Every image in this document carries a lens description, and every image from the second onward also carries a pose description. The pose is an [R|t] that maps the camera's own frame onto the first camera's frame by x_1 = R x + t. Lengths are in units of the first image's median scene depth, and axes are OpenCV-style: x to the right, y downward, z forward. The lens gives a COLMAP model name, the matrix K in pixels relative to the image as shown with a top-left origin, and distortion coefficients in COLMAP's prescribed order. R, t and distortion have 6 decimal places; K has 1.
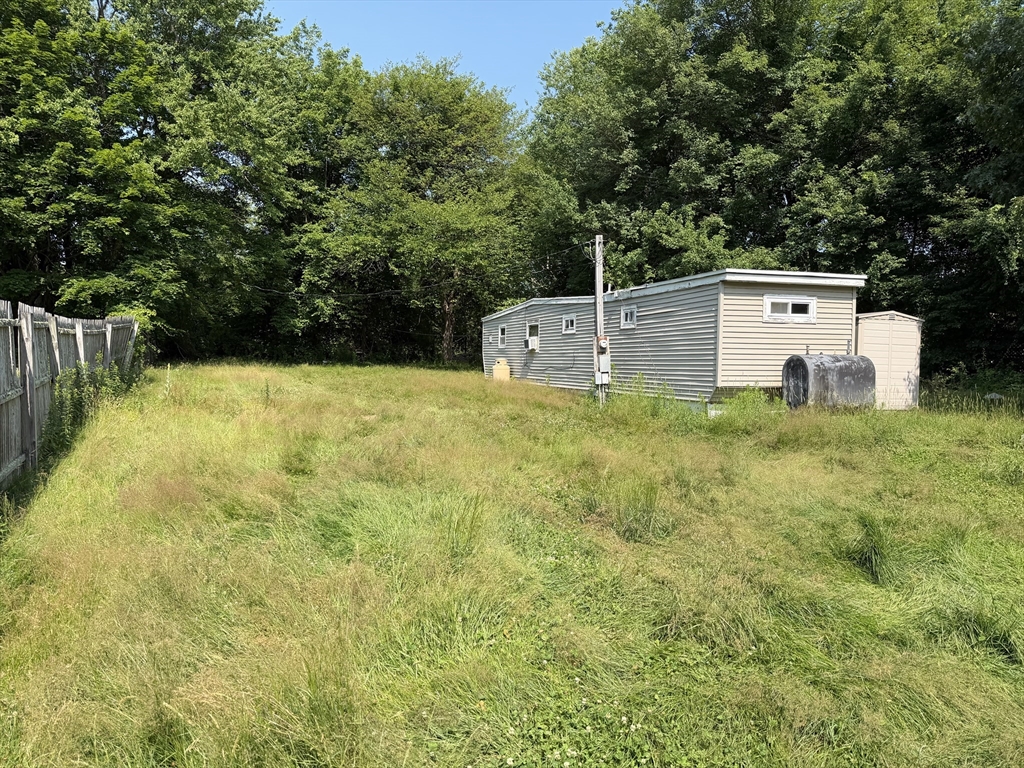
lens RADIAL K [[717.5, 0, 512.0], [0, 717.5, 384.0], [0, 0, 1]] dist [0.044535, -0.001852]
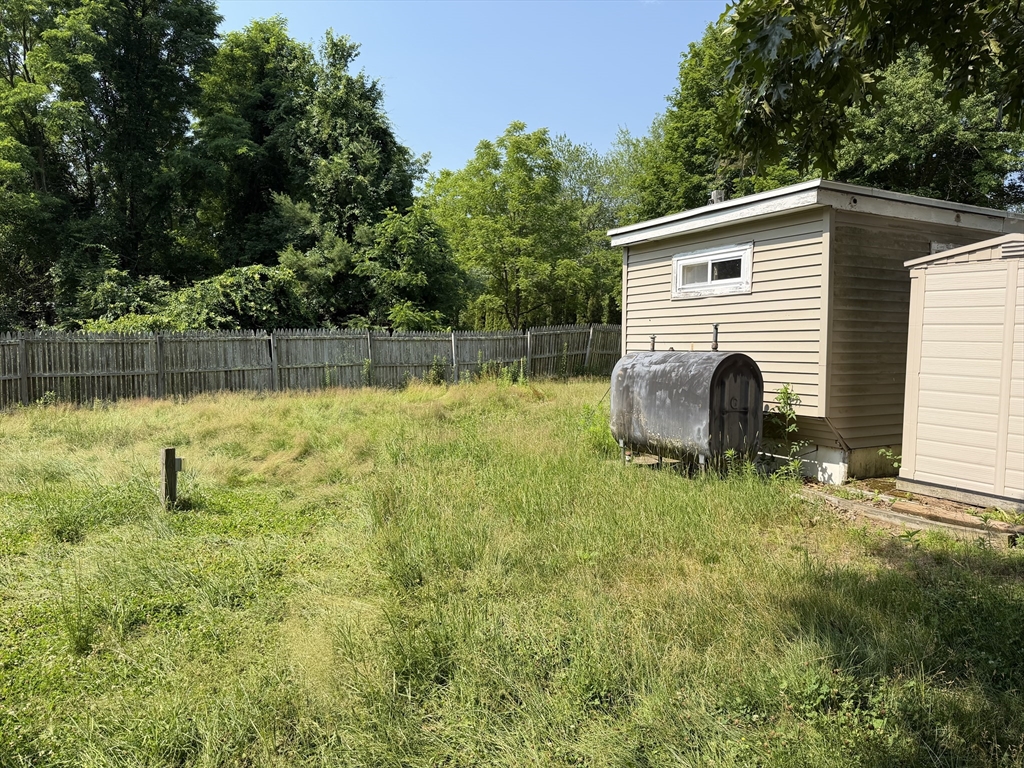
lens RADIAL K [[717.5, 0, 512.0], [0, 717.5, 384.0], [0, 0, 1]] dist [0.044535, -0.001852]
pose [[0.139456, 0.044019, -0.989249, 0.941025], [-0.046457, 0.998202, 0.037869, -0.029248], [0.989138, 0.040677, 0.141251, 0.766013]]
